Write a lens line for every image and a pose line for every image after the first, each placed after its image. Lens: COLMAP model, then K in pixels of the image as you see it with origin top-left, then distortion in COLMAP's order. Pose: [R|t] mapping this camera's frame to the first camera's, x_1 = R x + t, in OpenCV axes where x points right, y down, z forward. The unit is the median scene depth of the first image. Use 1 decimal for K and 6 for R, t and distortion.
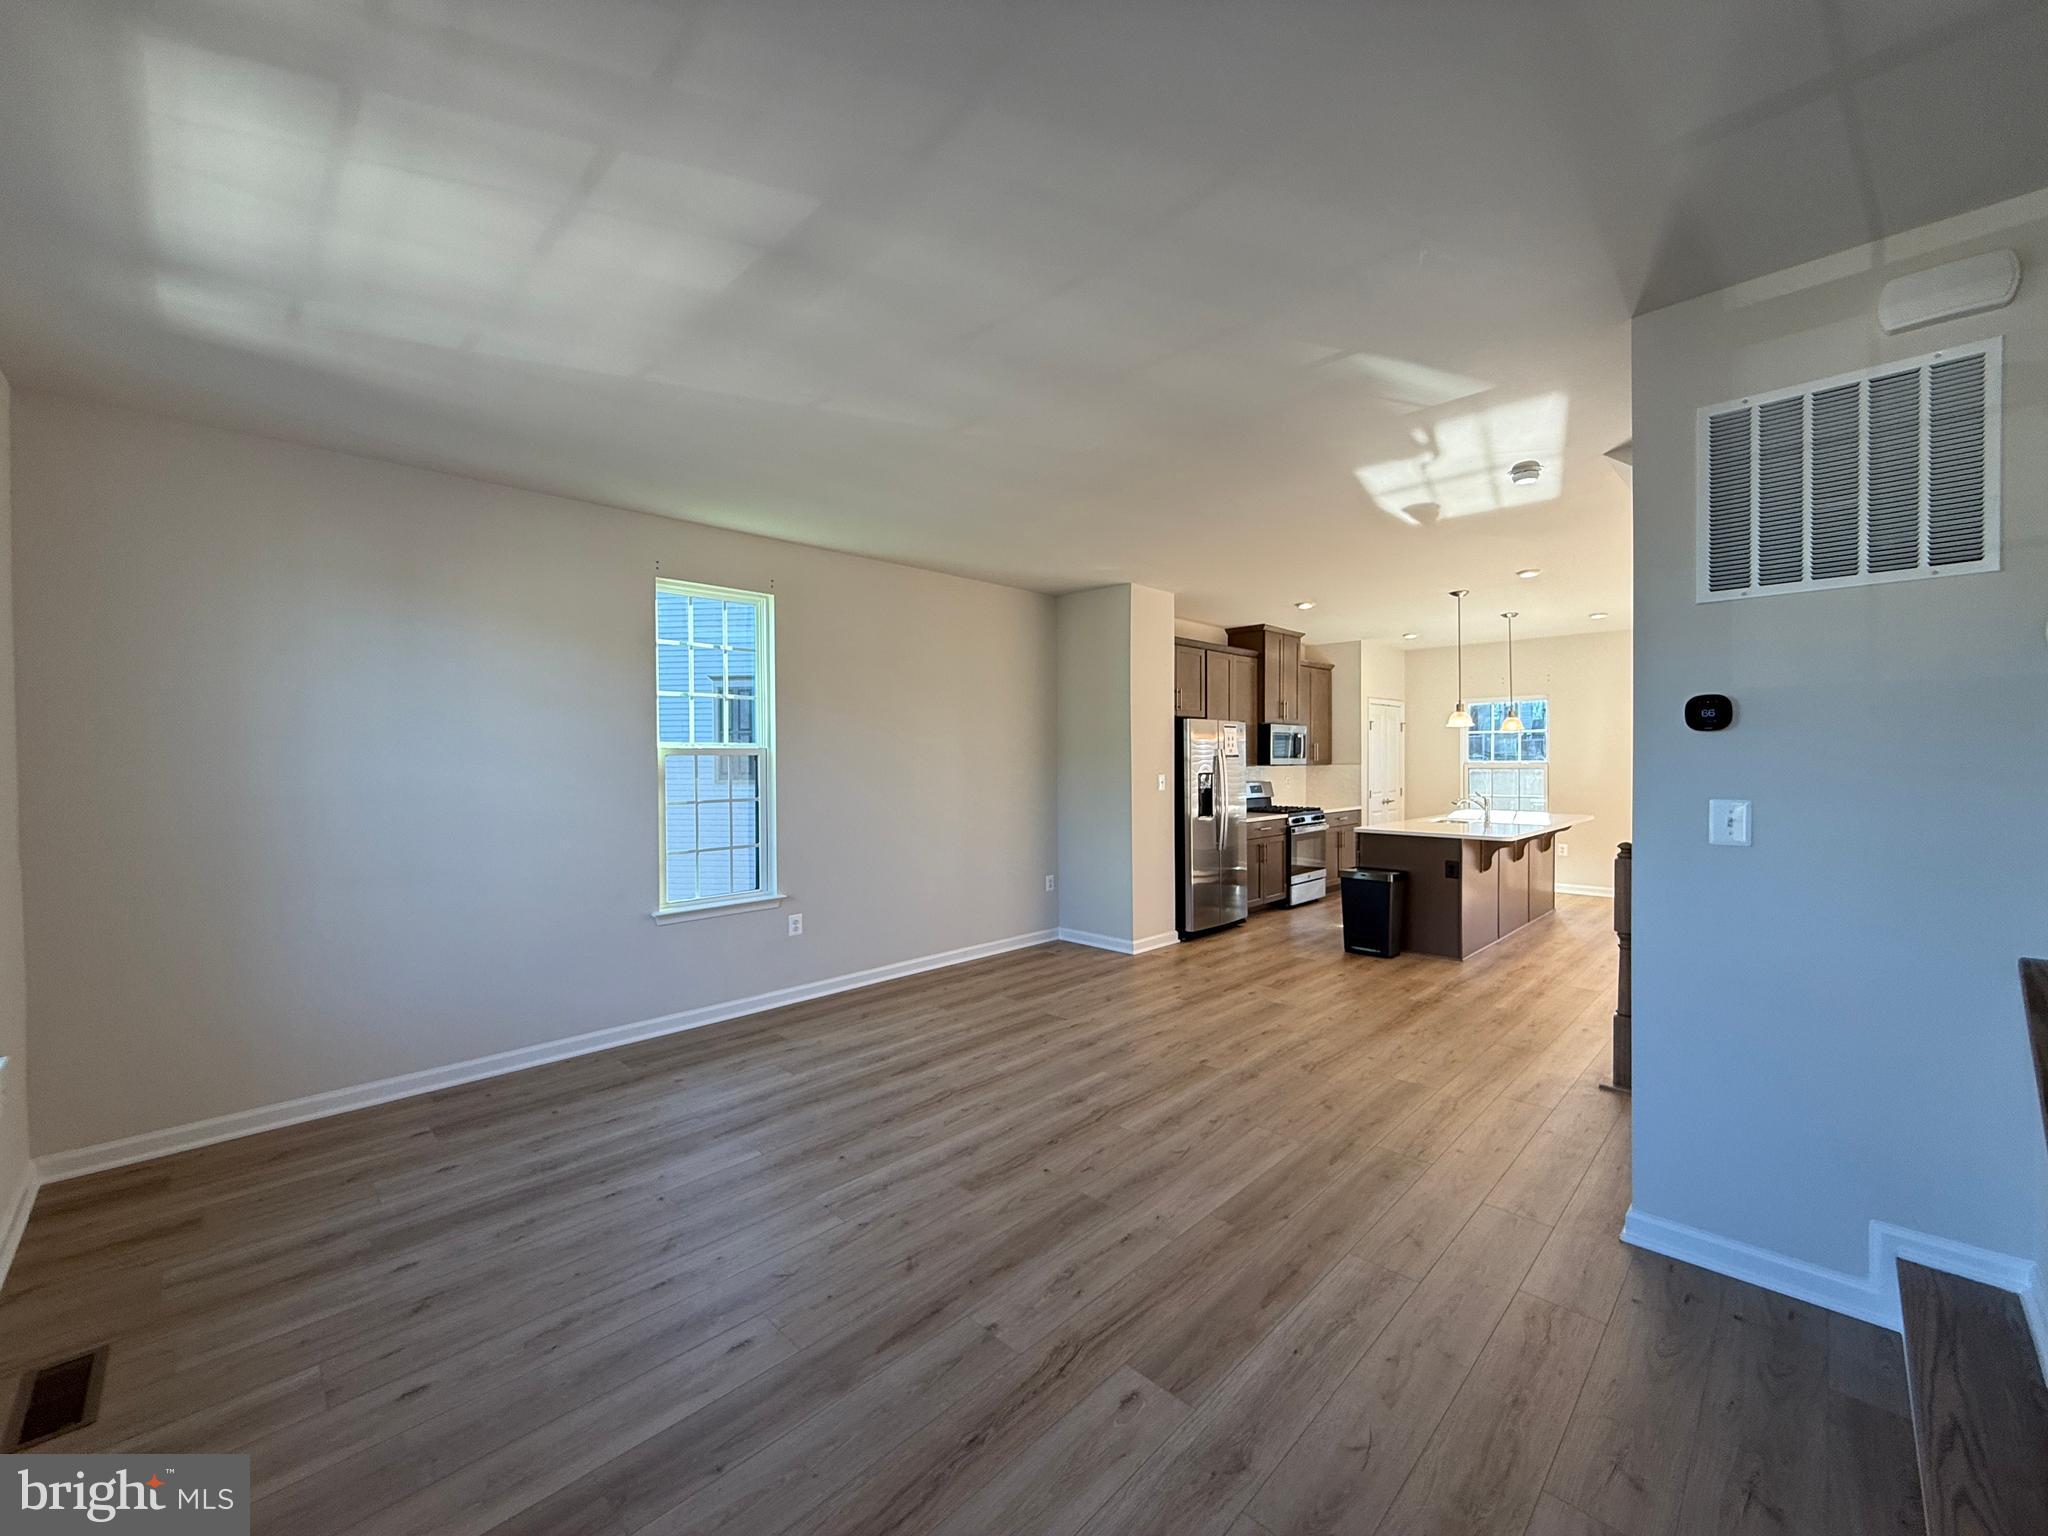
lens RADIAL K [[817.3, 0, 1020.1], [0, 817.3, 768.8], [0, 0, 1]] dist [0.002671, 0.000304]
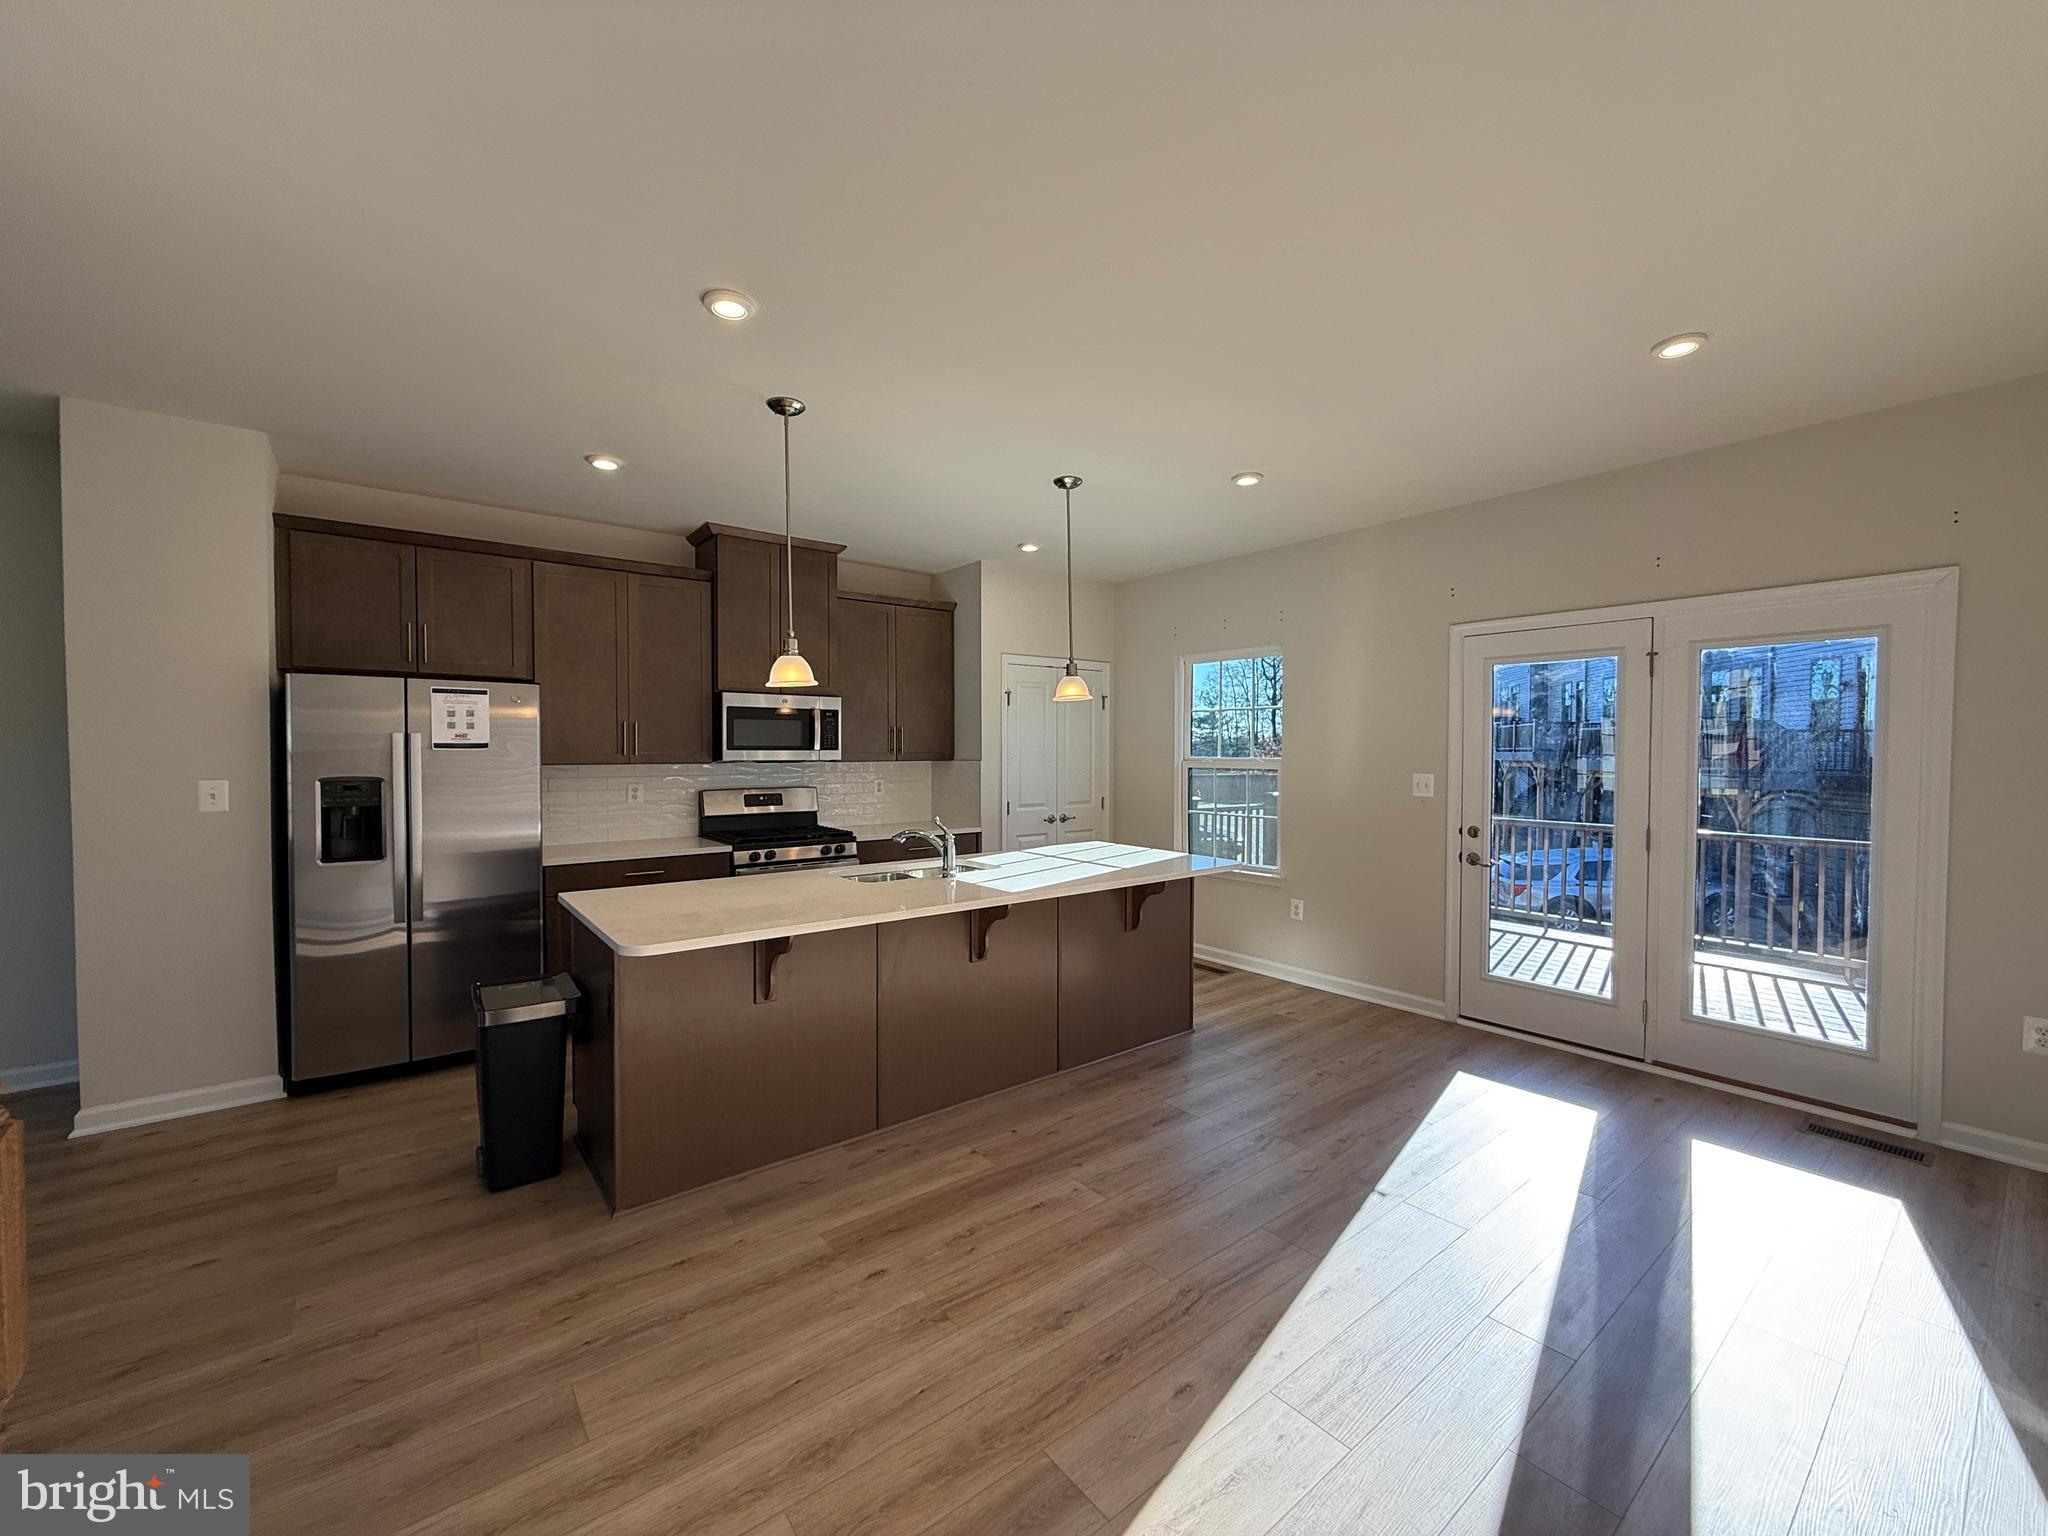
lens RADIAL K [[815.2, 0, 1017.2], [0, 815.2, 768.7], [0, 0, 1]] dist [0.000972, 0.000101]
pose [[0.992112, 0.009784, -0.124970, 1.196032], [-0.008085, 0.999868, 0.014096, -0.018276], [0.125091, -0.012975, 0.992060, 0.885875]]
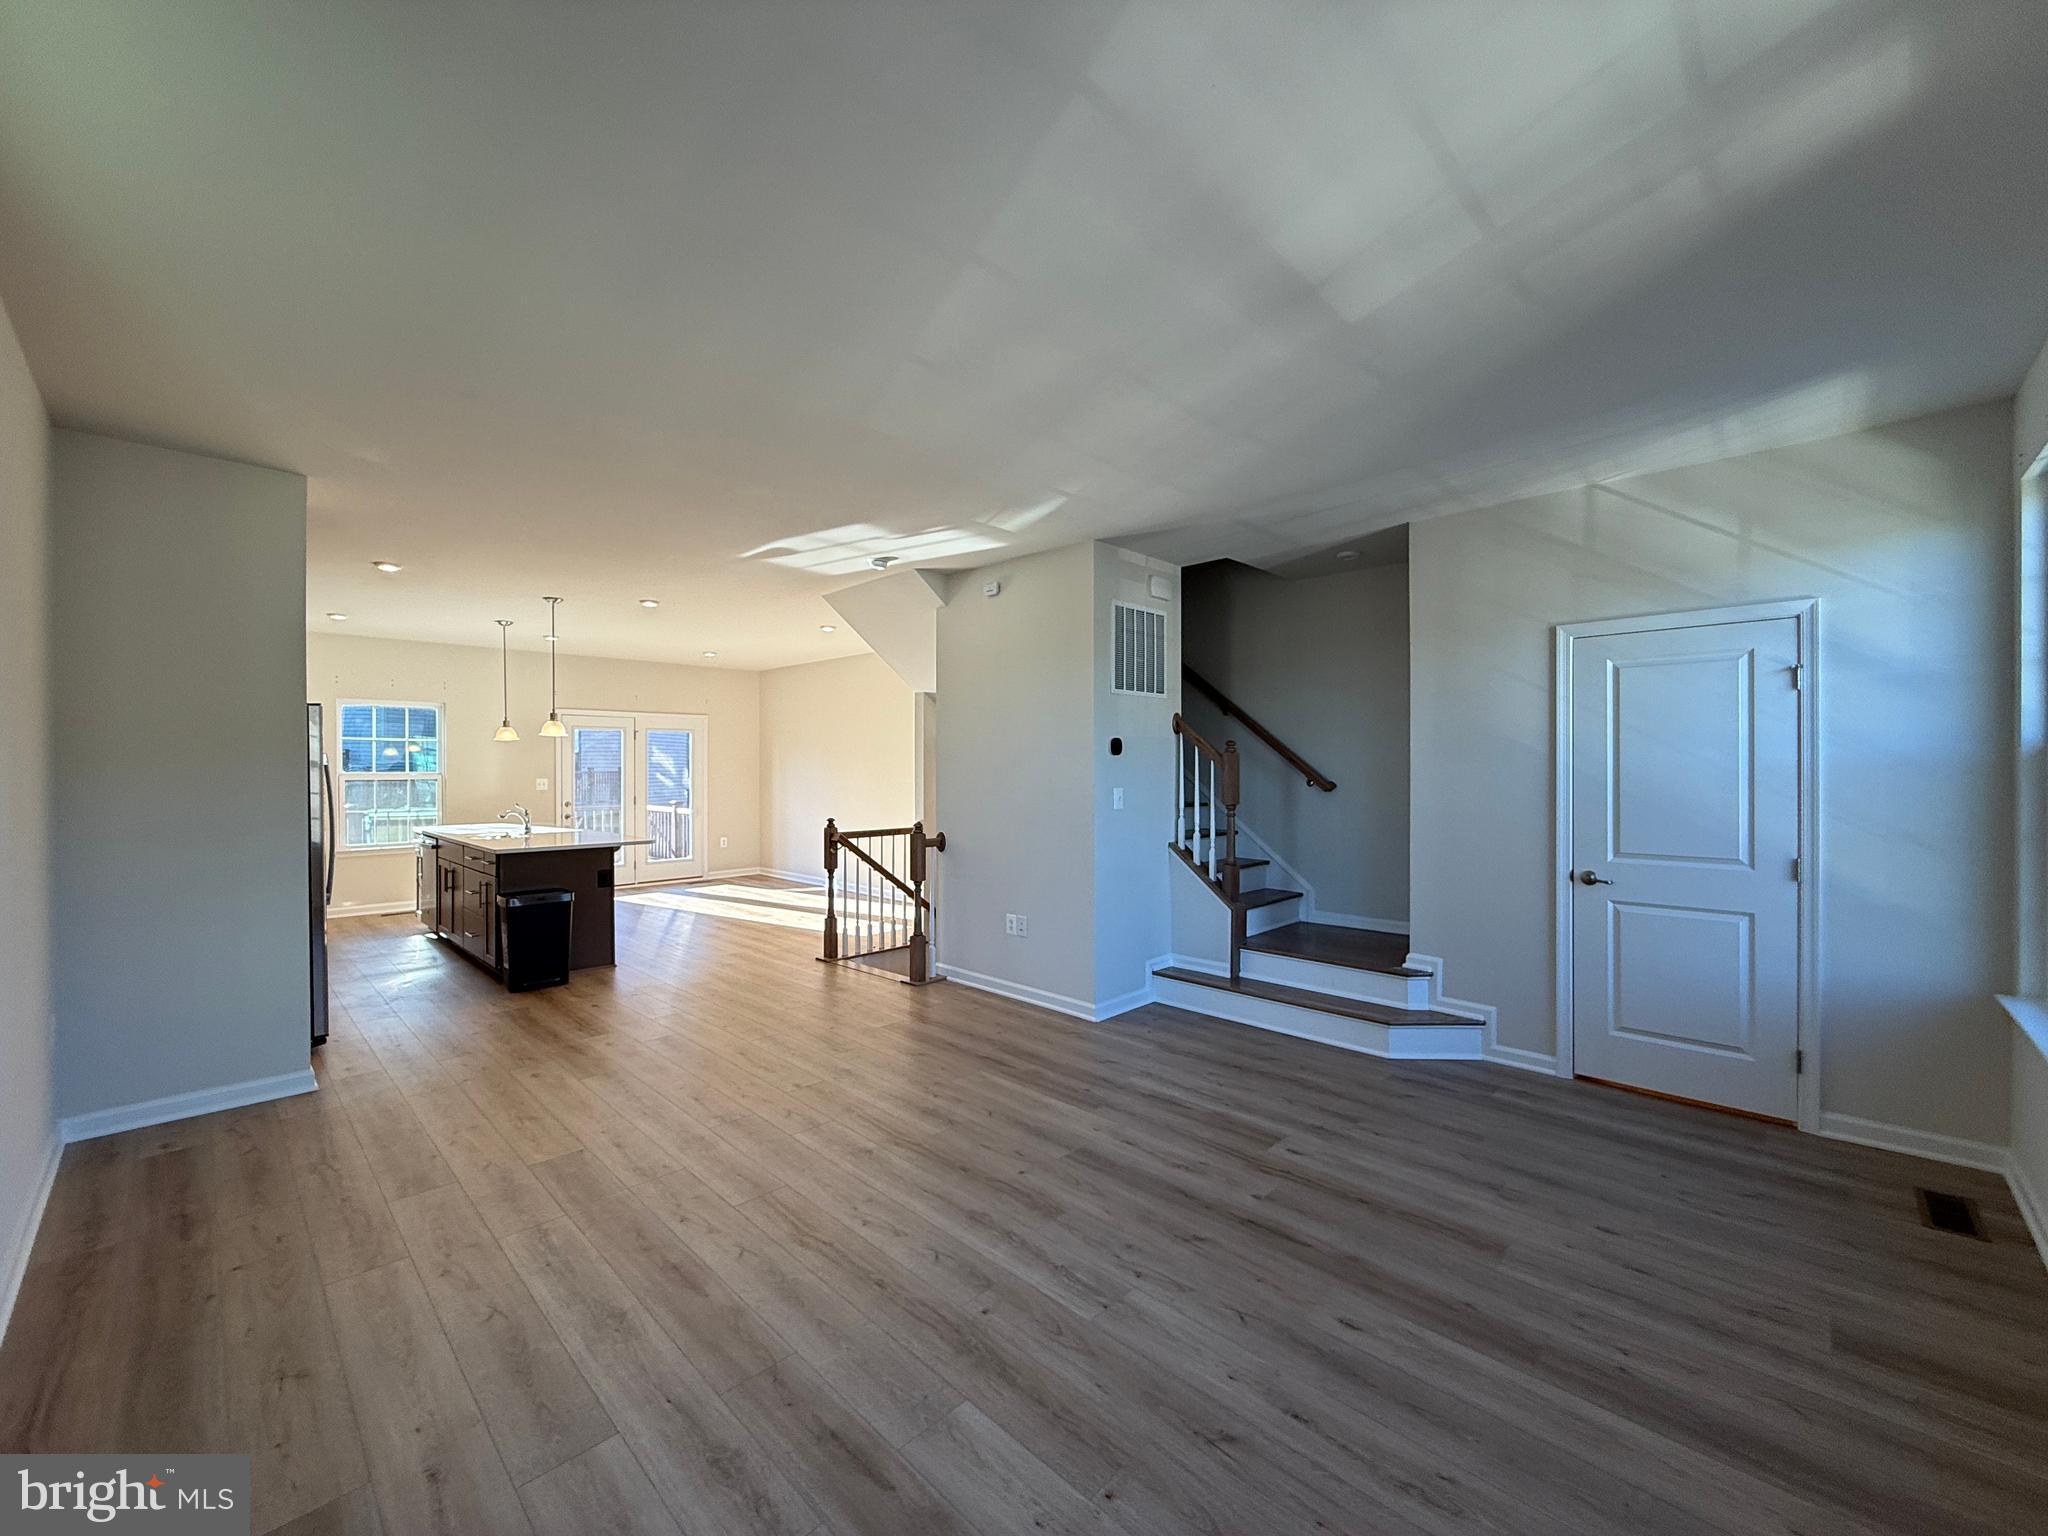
lens RADIAL K [[815.2, 0, 1017.2], [0, 815.2, 768.7], [0, 0, 1]] dist [0.000972, 0.000101]
pose [[-0.005675, 0.003541, 0.999978, -0.720027], [0.011361, 0.999929, -0.003477, -0.004732], [-0.999919, 0.011341, -0.005715, 0.738984]]
